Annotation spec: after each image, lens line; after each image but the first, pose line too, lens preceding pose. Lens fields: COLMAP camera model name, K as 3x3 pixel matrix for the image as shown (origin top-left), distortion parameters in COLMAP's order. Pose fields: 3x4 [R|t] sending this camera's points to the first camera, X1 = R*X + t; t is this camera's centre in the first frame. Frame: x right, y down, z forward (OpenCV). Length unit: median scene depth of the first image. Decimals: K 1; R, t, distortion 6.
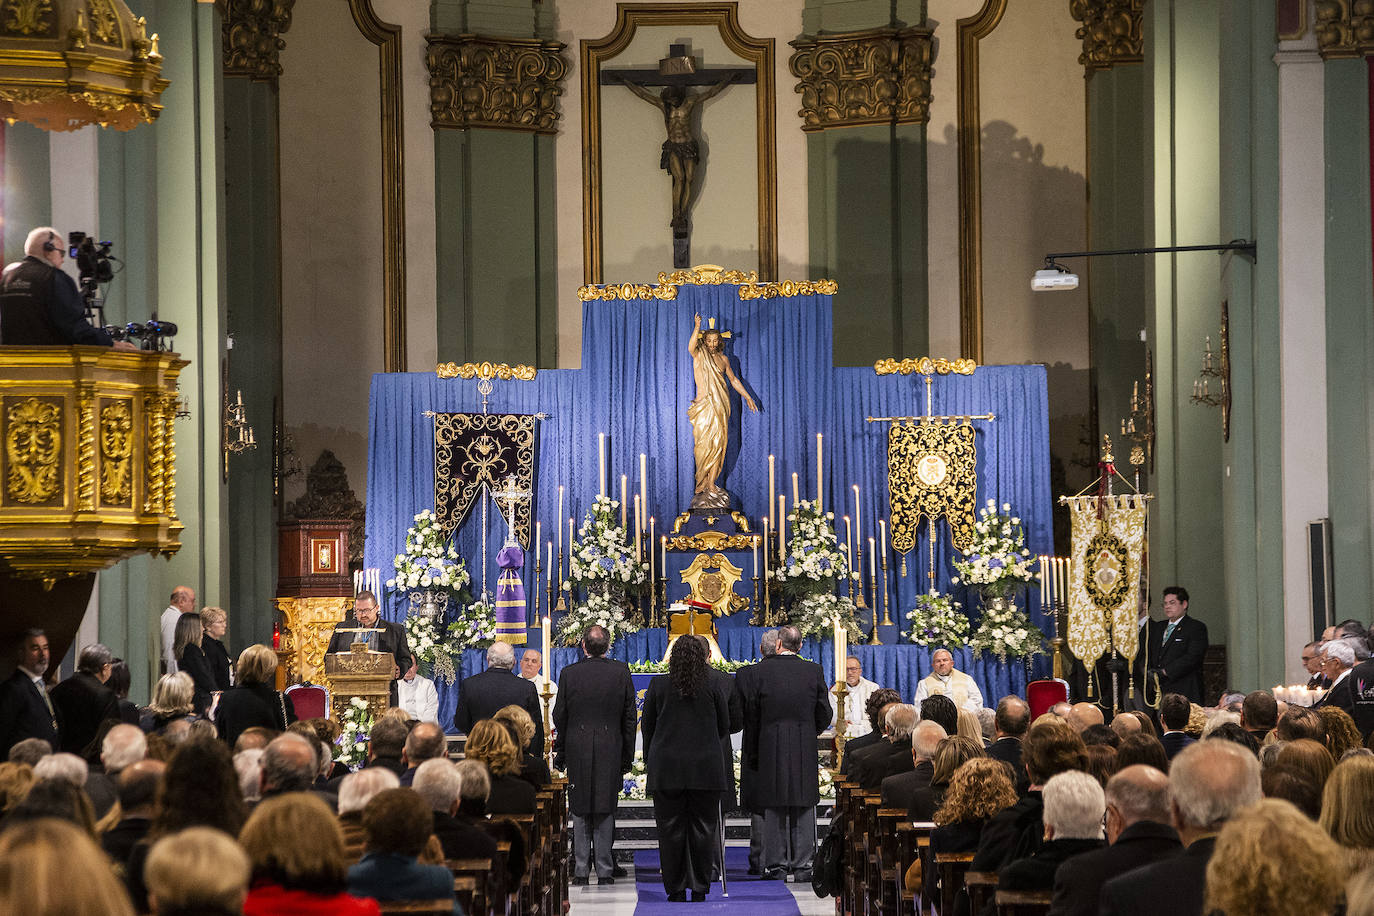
lens RADIAL K [[4086.8, 0, 687.0], [0, 4086.8, 458.0], [0, 0, 1]] dist [0.910964, 0.074311]
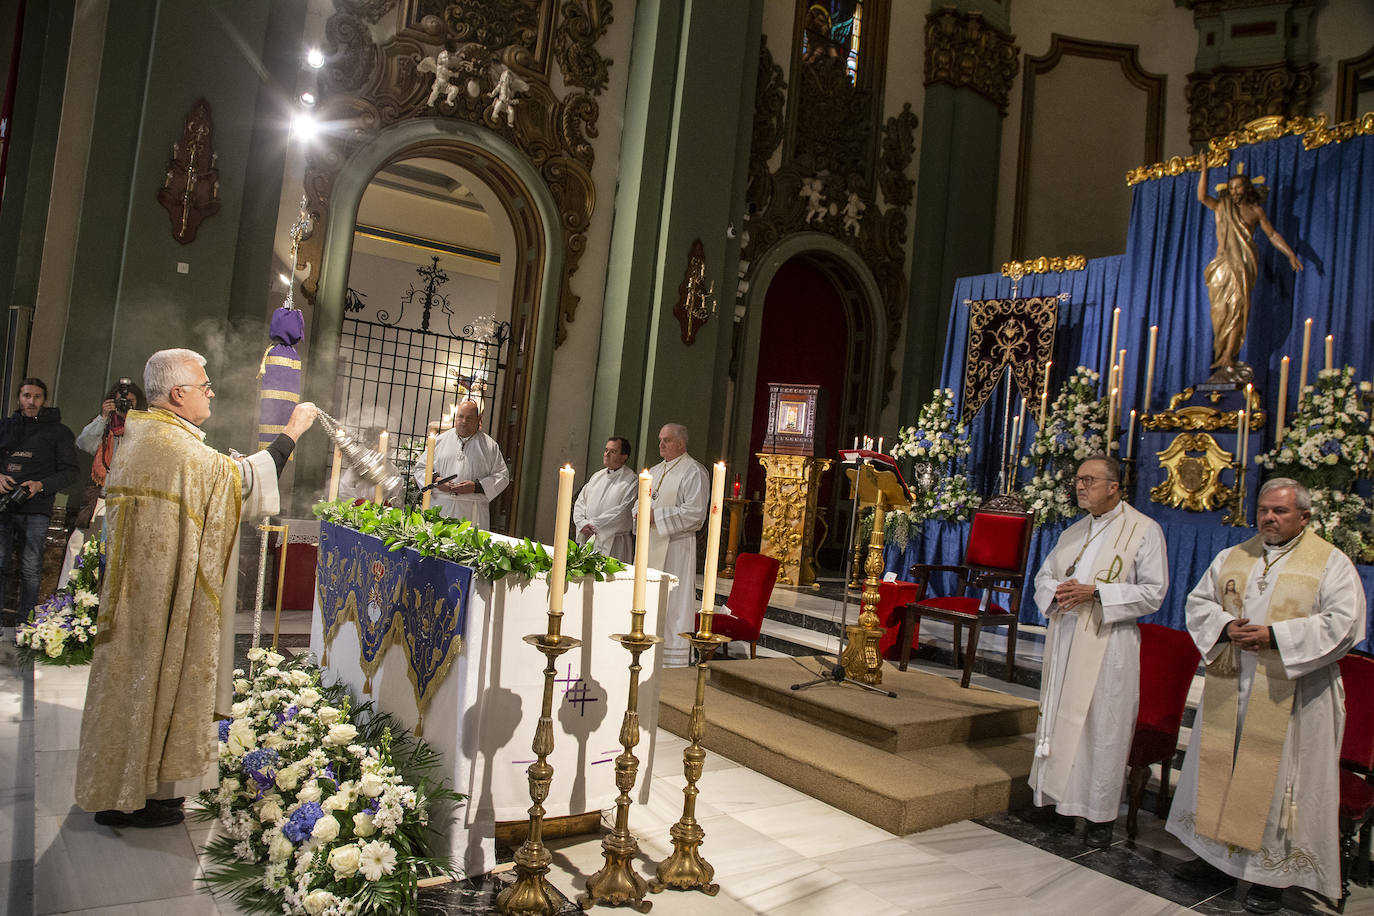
lens RADIAL K [[930.4, 0, 688.5], [0, 930.4, 470.2], [0, 0, 1]] dist [-0.130998, 0.071623]
pose [[0.586575, 0.052984, -0.808160, 0.091129], [-0.065216, 0.997707, 0.018076, 0.033714], [0.807265, 0.042102, 0.588686, 0.803476]]
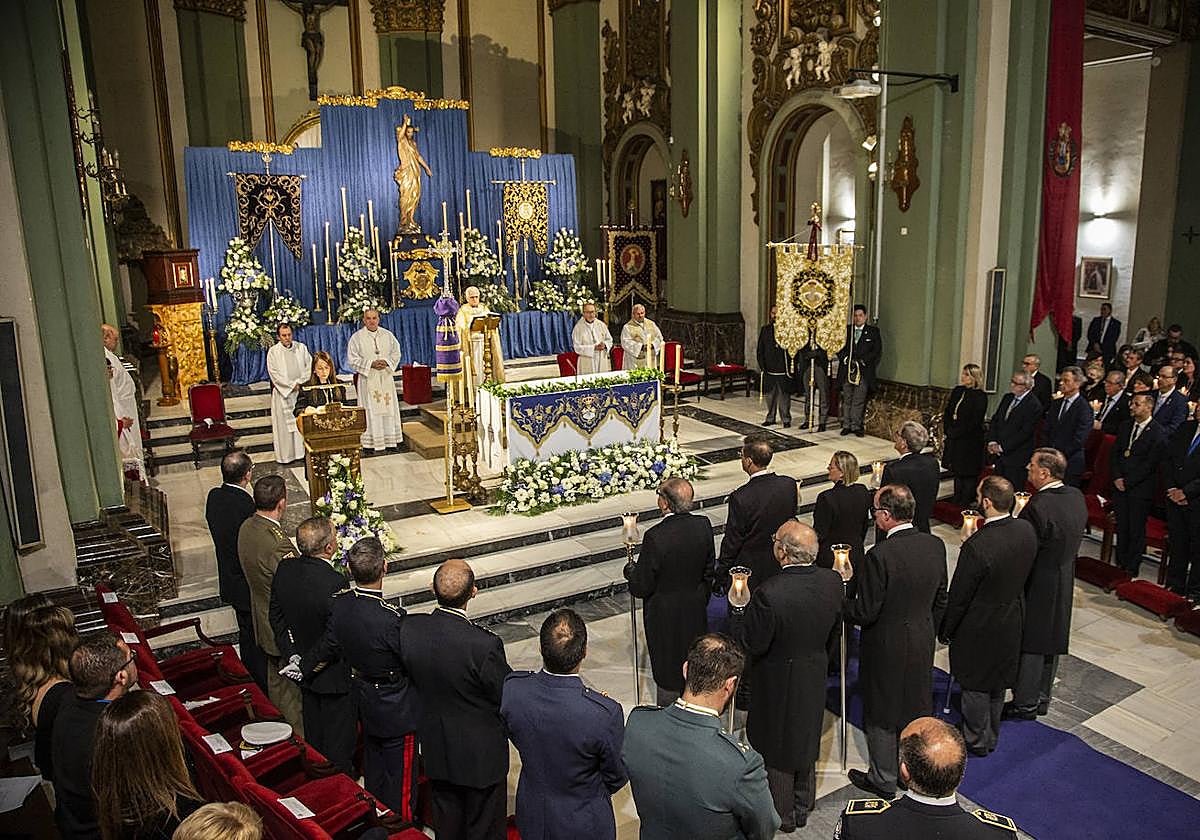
lens RADIAL K [[860.0, 0, 632.7], [0, 860.0, 414.1], [0, 0, 1]] dist [-0.102795, 0.065016]
pose [[0.862807, -0.107006, 0.494079, -0.098489], [-0.023666, 0.967720, 0.250914, -0.006131], [-0.504980, -0.228183, 0.832423, 0.640442]]
